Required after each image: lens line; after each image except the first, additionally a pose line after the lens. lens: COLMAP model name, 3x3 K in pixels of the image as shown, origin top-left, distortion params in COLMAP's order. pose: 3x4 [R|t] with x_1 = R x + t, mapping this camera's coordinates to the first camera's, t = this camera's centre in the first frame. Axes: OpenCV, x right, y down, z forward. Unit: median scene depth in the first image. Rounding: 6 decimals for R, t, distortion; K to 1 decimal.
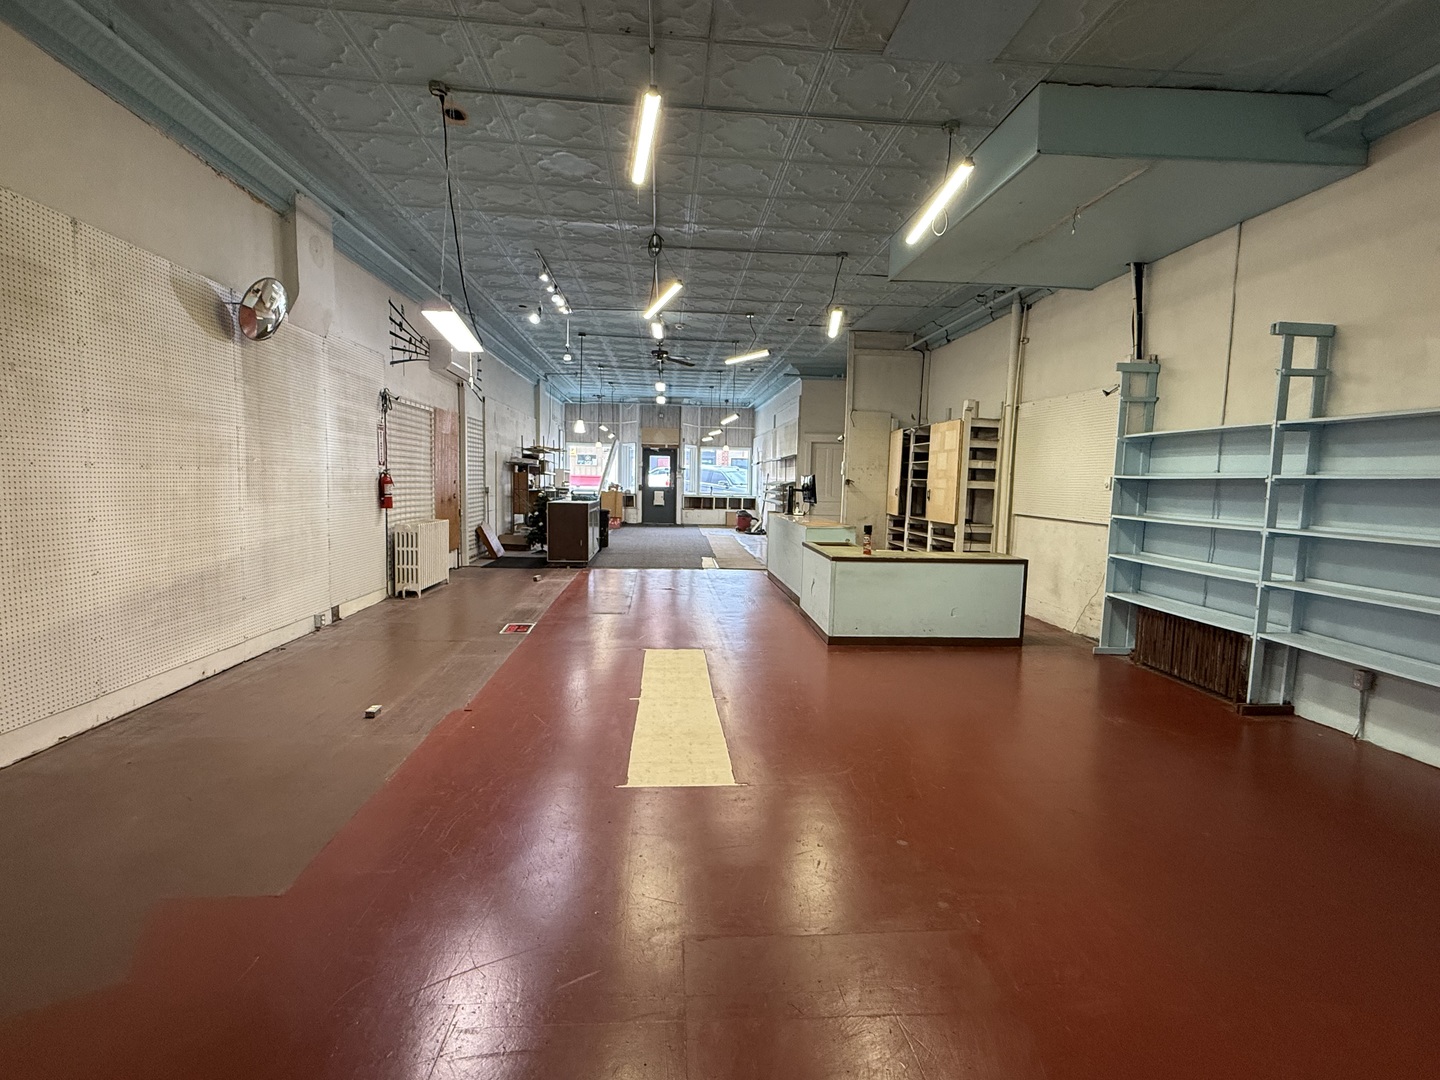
lens RADIAL K [[655.7, 0, 720.0], [0, 655.7, 540.0], [0, 0, 1]] dist [-0.000136, 0.000250]
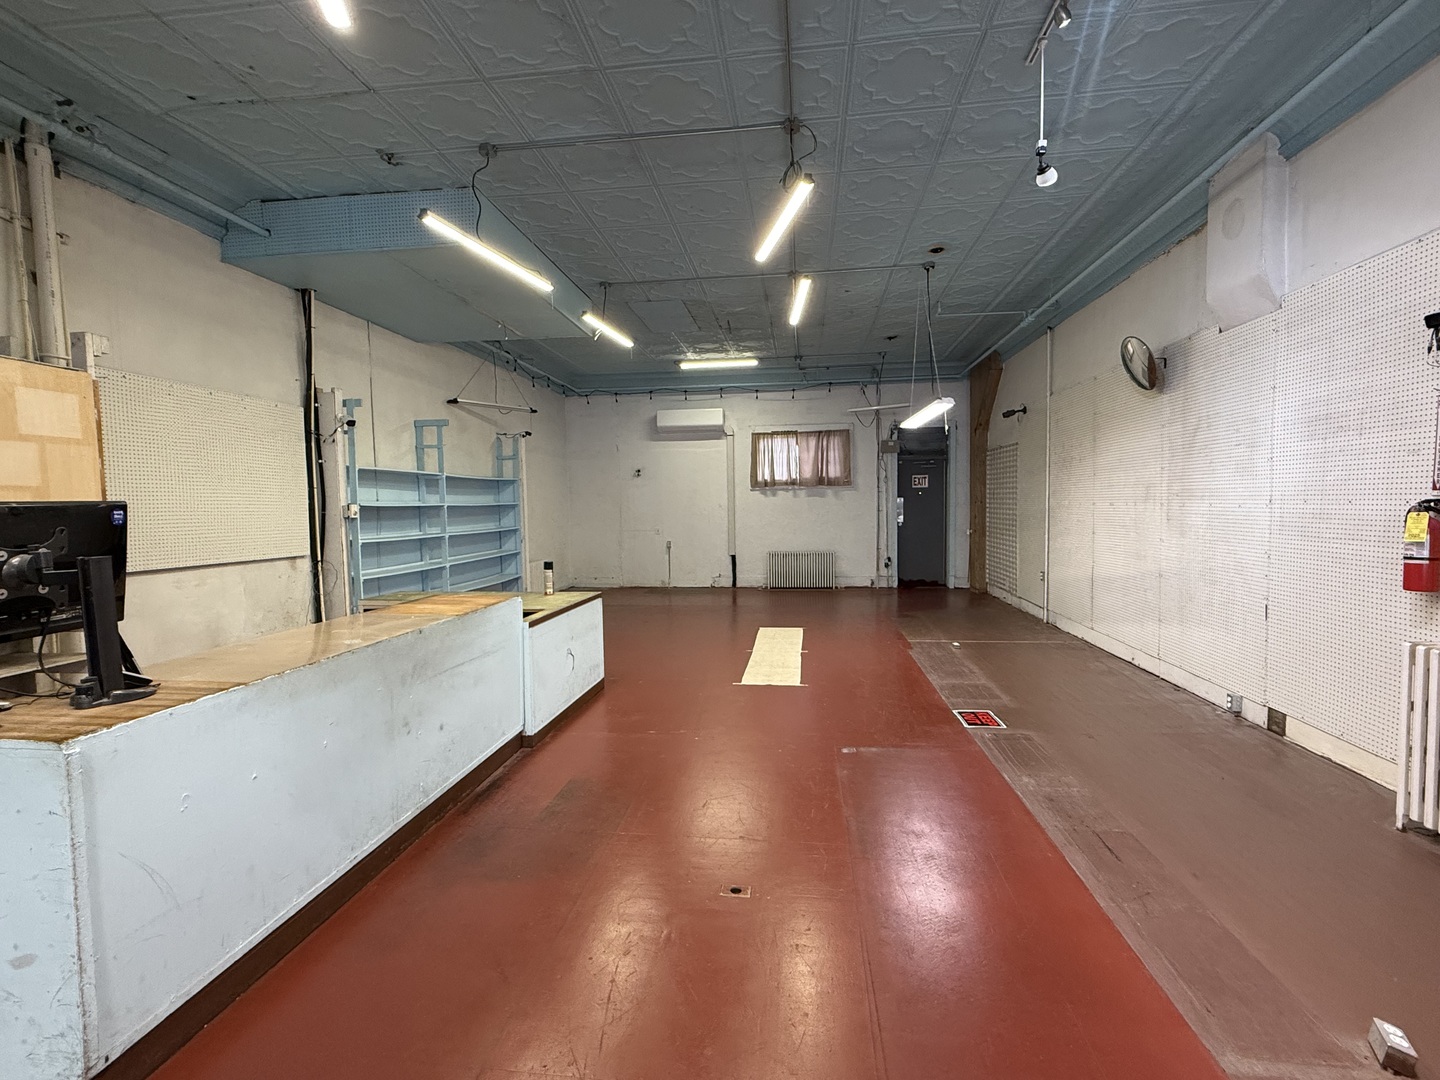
lens RADIAL K [[655.7, 0, 720.0], [0, 655.7, 540.0], [0, 0, 1]] dist [-0.000136, 0.000250]
pose [[-0.978061, -0.019275, 0.207426, -0.218183], [0.011684, 0.989067, 0.147001, -0.213018], [-0.207992, 0.146200, -0.967143, 2.156800]]
